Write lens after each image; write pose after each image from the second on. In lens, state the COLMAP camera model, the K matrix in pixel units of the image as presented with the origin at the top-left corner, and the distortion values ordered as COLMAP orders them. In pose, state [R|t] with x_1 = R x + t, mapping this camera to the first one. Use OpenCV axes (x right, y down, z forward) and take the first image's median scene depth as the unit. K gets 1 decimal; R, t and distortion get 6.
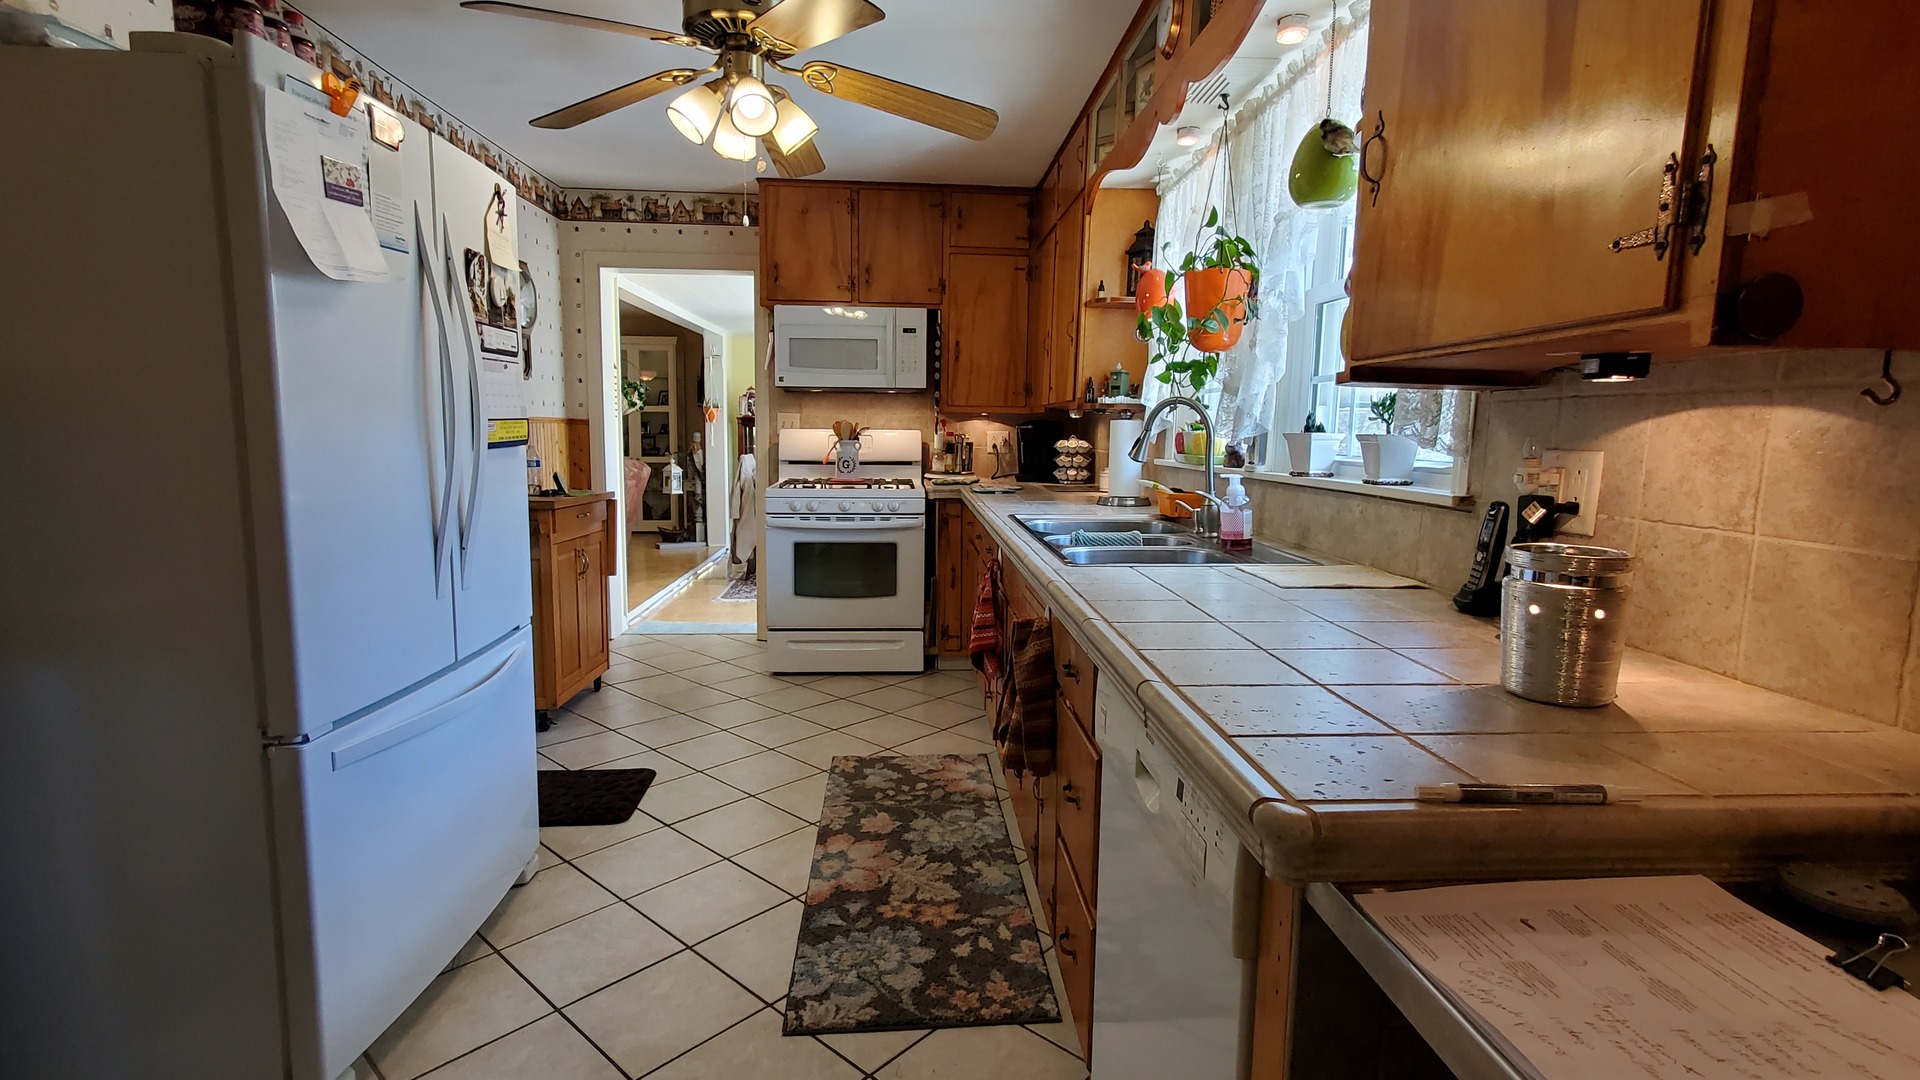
lens RADIAL K [[888.2, 0, 960.0], [0, 888.2, 540.0], [0, 0, 1]] dist [0.012253, -0.000208]
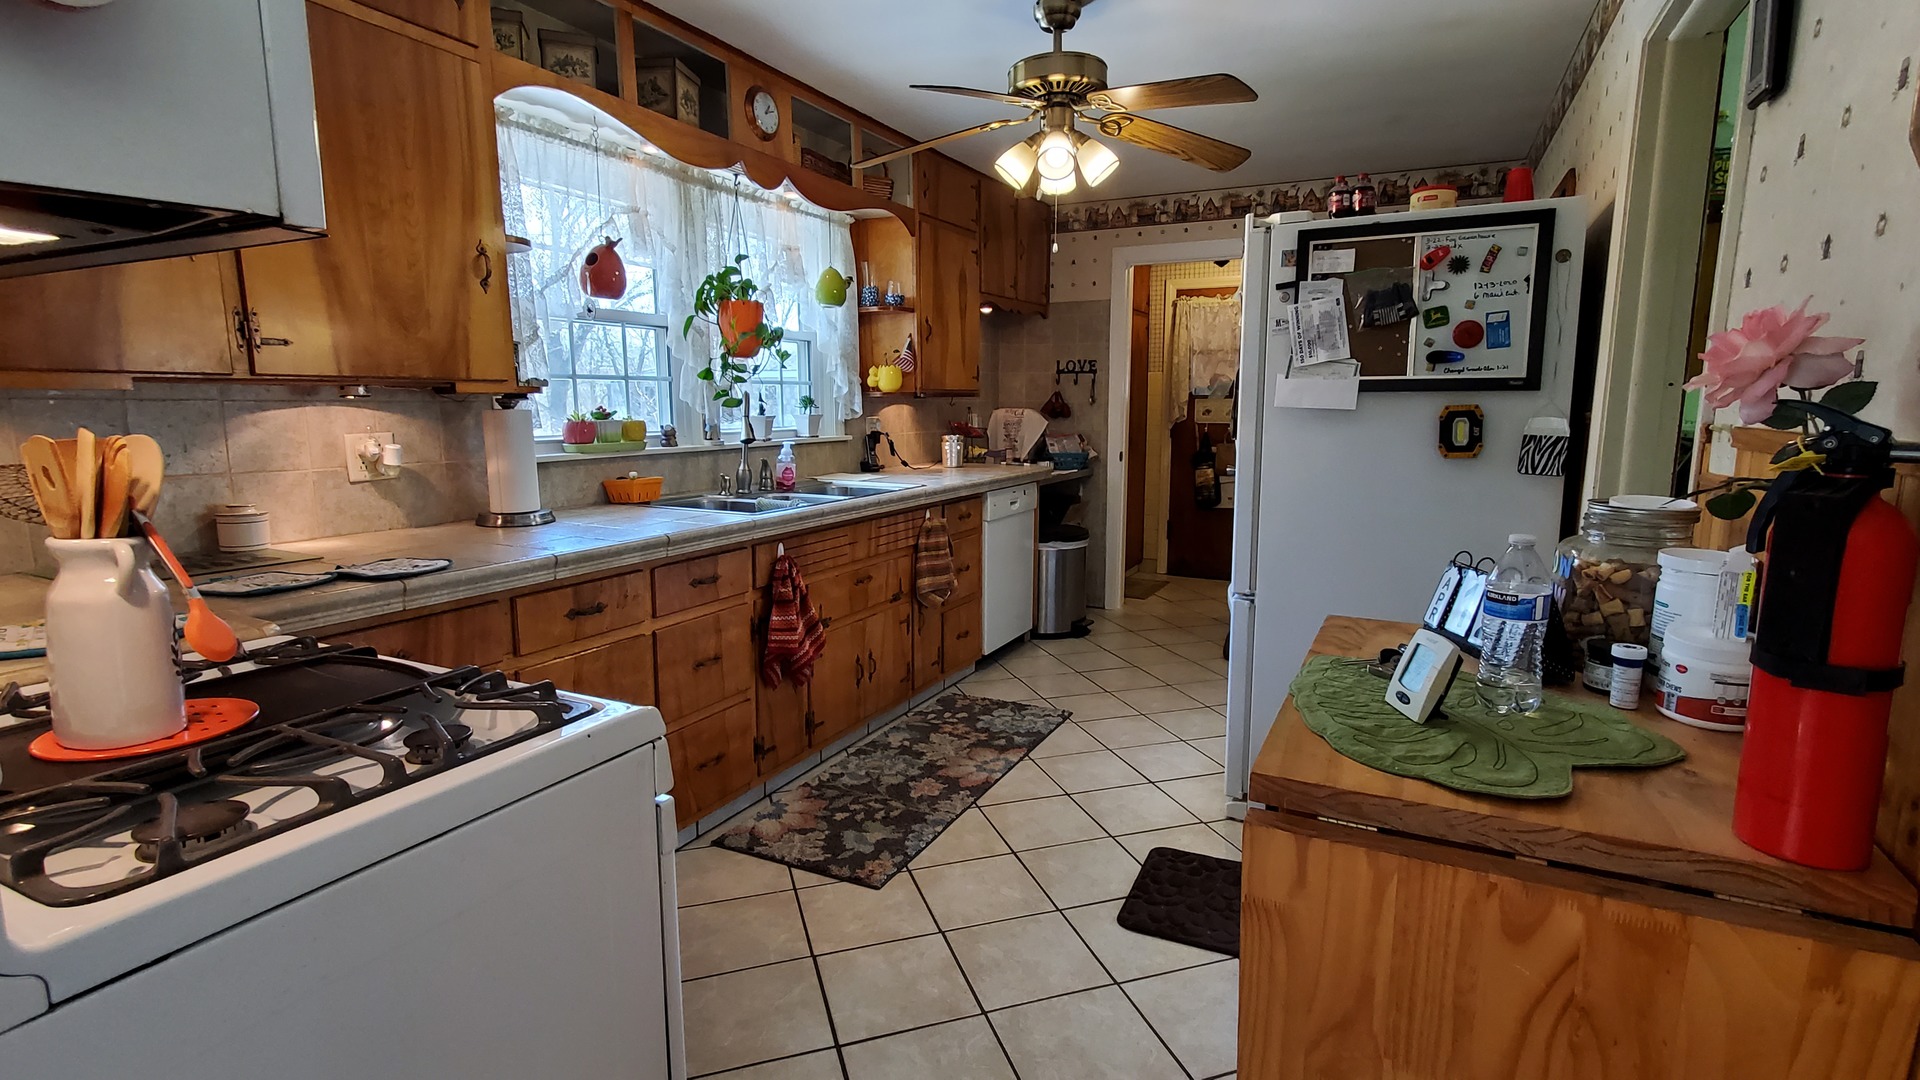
lens RADIAL K [[888.2, 0, 960.0], [0, 888.2, 540.0], [0, 0, 1]] dist [0.012253, -0.000208]
pose [[-0.856629, -0.094301, 0.507242, -0.664831], [0.051419, 0.962655, 0.265803, -0.262287], [-0.513365, 0.253776, -0.819789, 1.844394]]
